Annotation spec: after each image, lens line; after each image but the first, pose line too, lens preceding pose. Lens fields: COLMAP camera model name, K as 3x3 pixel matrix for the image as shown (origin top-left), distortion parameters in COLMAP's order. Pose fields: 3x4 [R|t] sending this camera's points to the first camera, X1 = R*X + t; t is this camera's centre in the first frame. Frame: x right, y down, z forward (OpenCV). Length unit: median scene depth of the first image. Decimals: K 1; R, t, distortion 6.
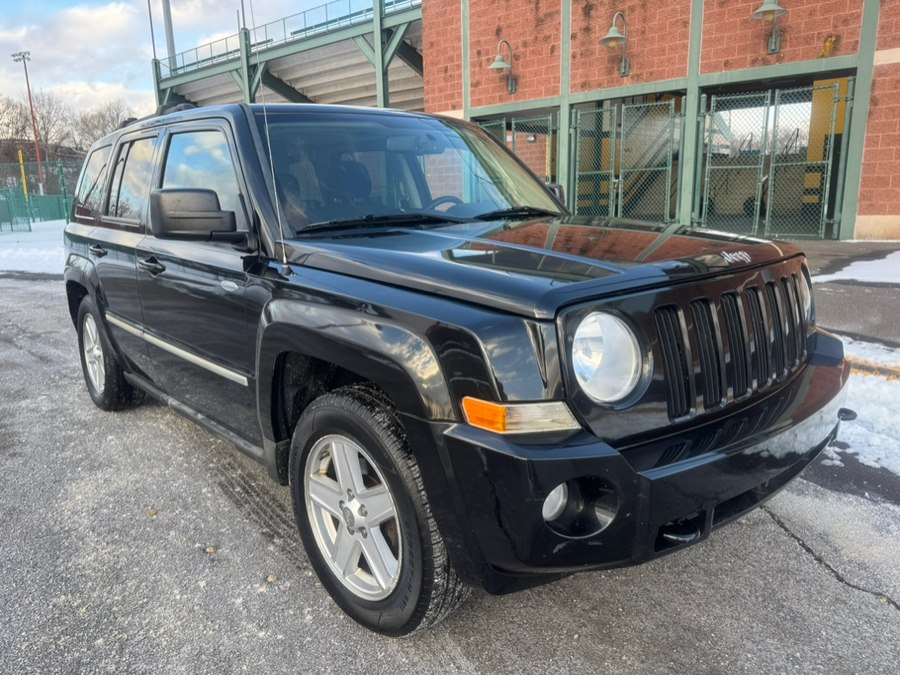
lens RADIAL K [[638.0, 0, 446.6], [0, 638.0, 337.2], [0, 0, 1]] dist [0.028772, -0.039896]
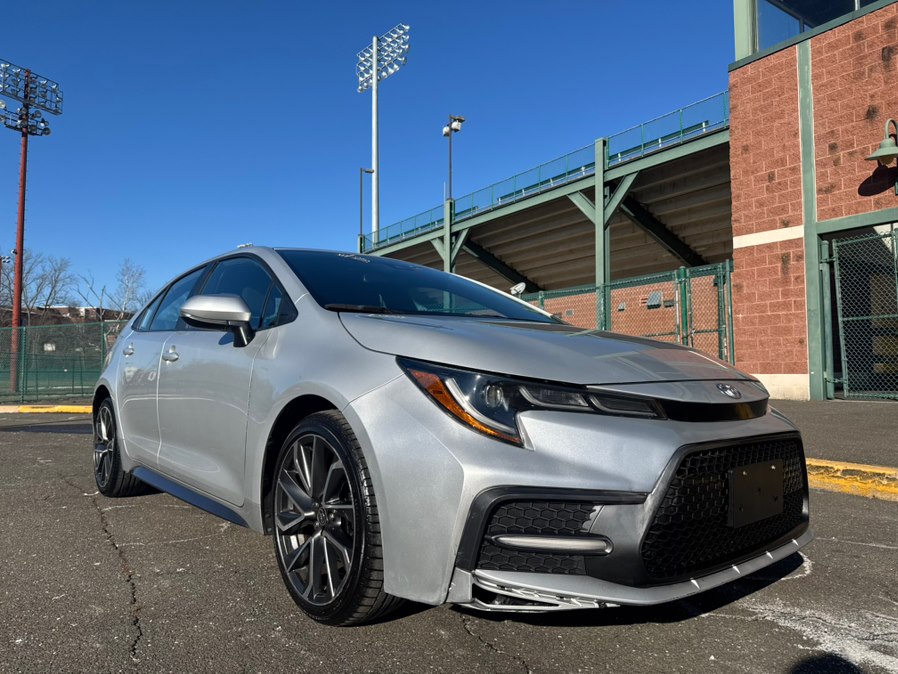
lens RADIAL K [[630.6, 0, 444.9], [0, 630.6, 339.9], [0, 0, 1]] dist [0.063790, -0.078727]
pose [[0.970115, 0.003867, -0.242615, -0.108895], [-0.067698, 0.964482, -0.255325, -0.017008], [0.233011, 0.264119, 0.935921, 0.168349]]
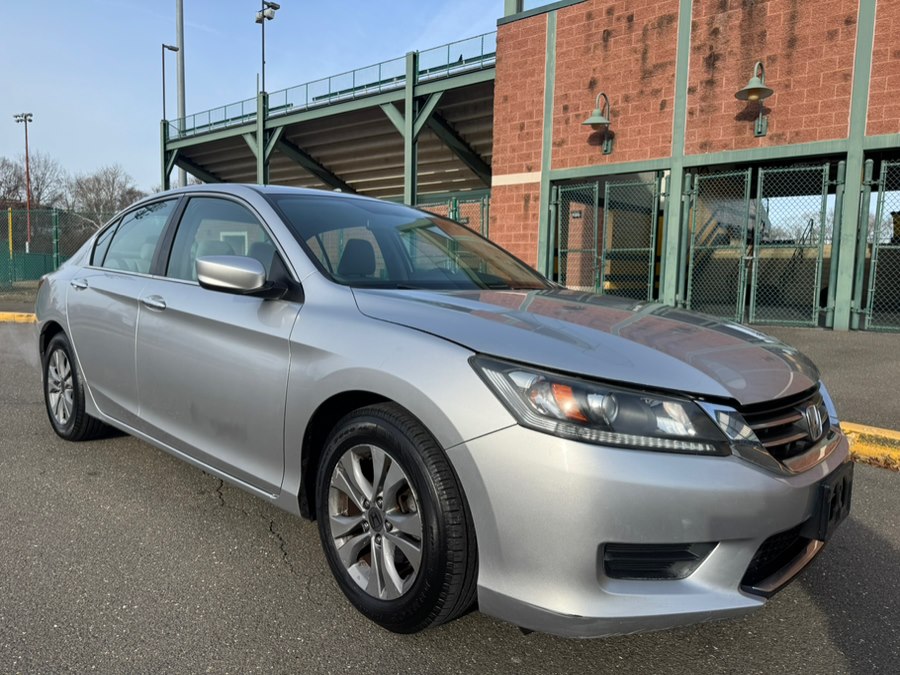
lens RADIAL K [[632.0, 0, 445.9], [0, 632.0, 340.4], [0, 0, 1]] dist [0.063790, -0.078727]
pose [[0.998662, 0.043541, 0.027912, -0.068716], [-0.040099, 0.992689, -0.113843, -0.015455], [-0.032665, 0.112571, 0.993107, 0.104188]]
